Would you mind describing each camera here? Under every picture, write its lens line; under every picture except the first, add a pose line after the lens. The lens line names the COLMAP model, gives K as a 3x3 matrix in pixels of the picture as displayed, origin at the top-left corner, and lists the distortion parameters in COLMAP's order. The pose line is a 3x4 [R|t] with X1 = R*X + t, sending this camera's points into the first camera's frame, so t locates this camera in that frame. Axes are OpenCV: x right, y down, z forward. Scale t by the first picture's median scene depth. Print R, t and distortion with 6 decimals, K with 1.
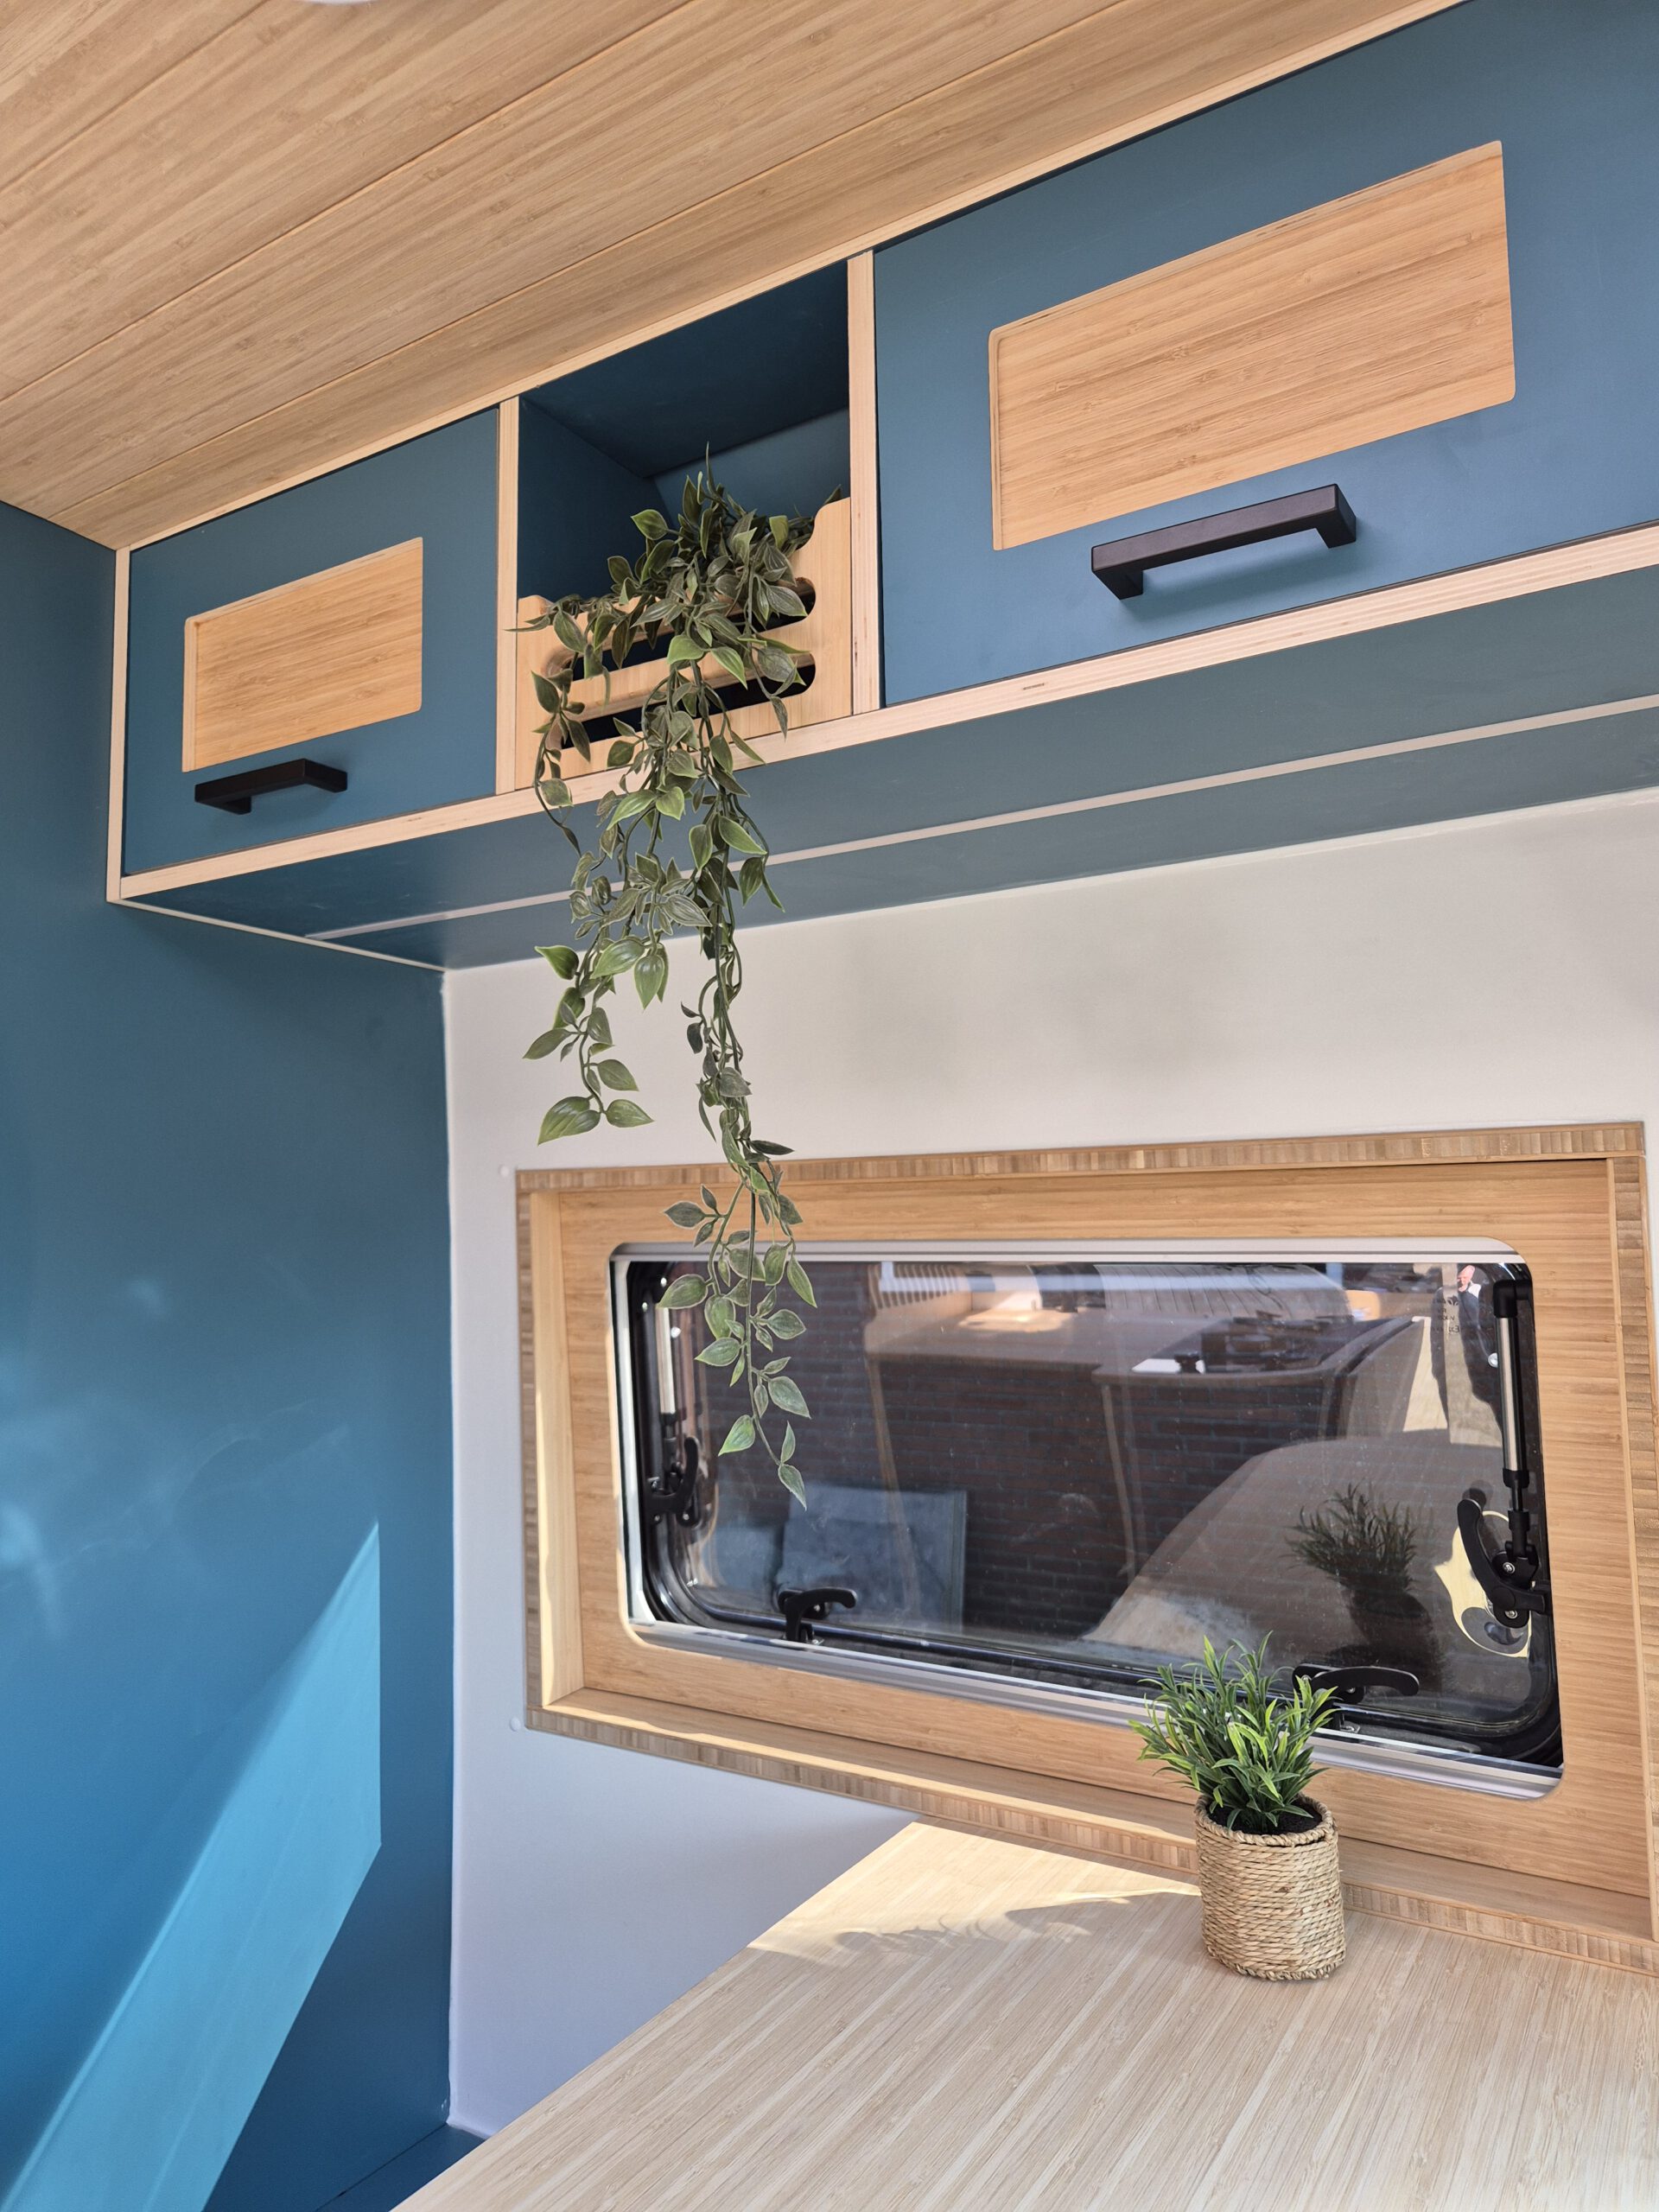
lens RADIAL K [[1482.1, 0, 843.5], [0, 1482.1, 1118.2], [0, 0, 1]] dist [0.057988, -0.043593]
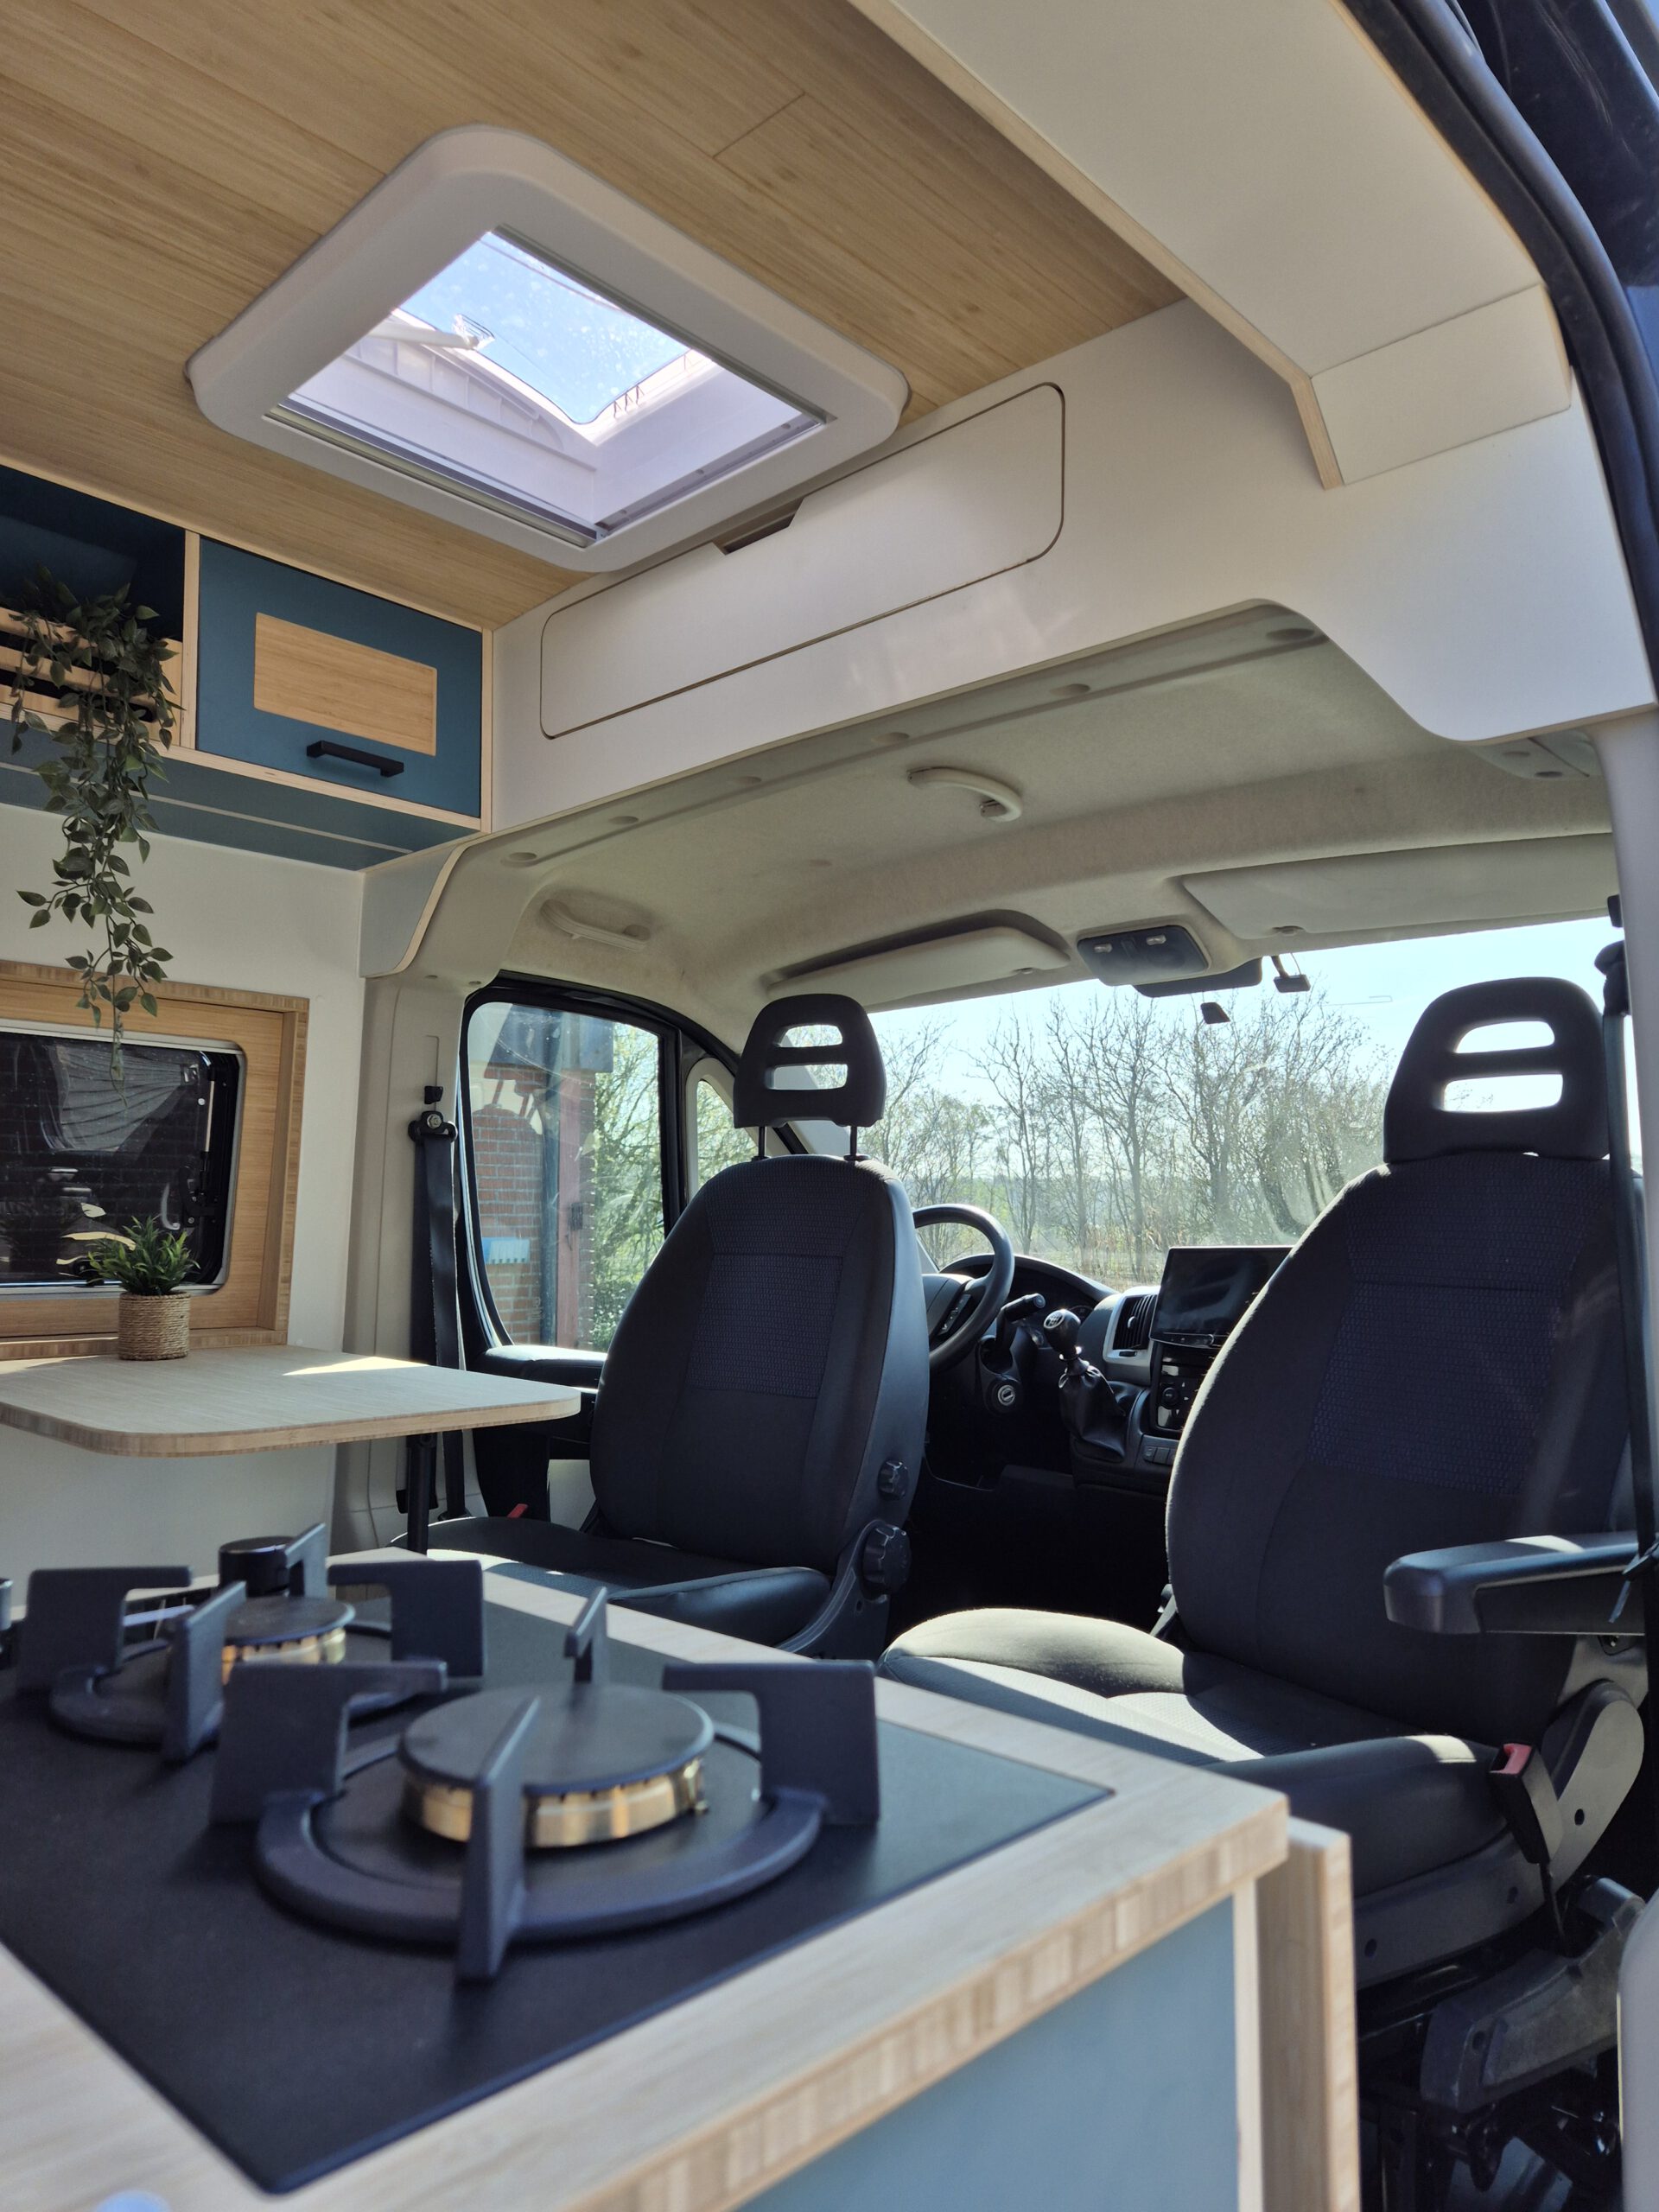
lens RADIAL K [[1482.1, 0, 837.8], [0, 1482.1, 1123.0], [0, 0, 1]] dist [0.057988, -0.043593]
pose [[0.210488, 0.086331, 0.973777, -1.372497], [-0.091887, 0.993430, -0.068211, 0.243130], [-0.973269, -0.075120, 0.217038, -0.315680]]
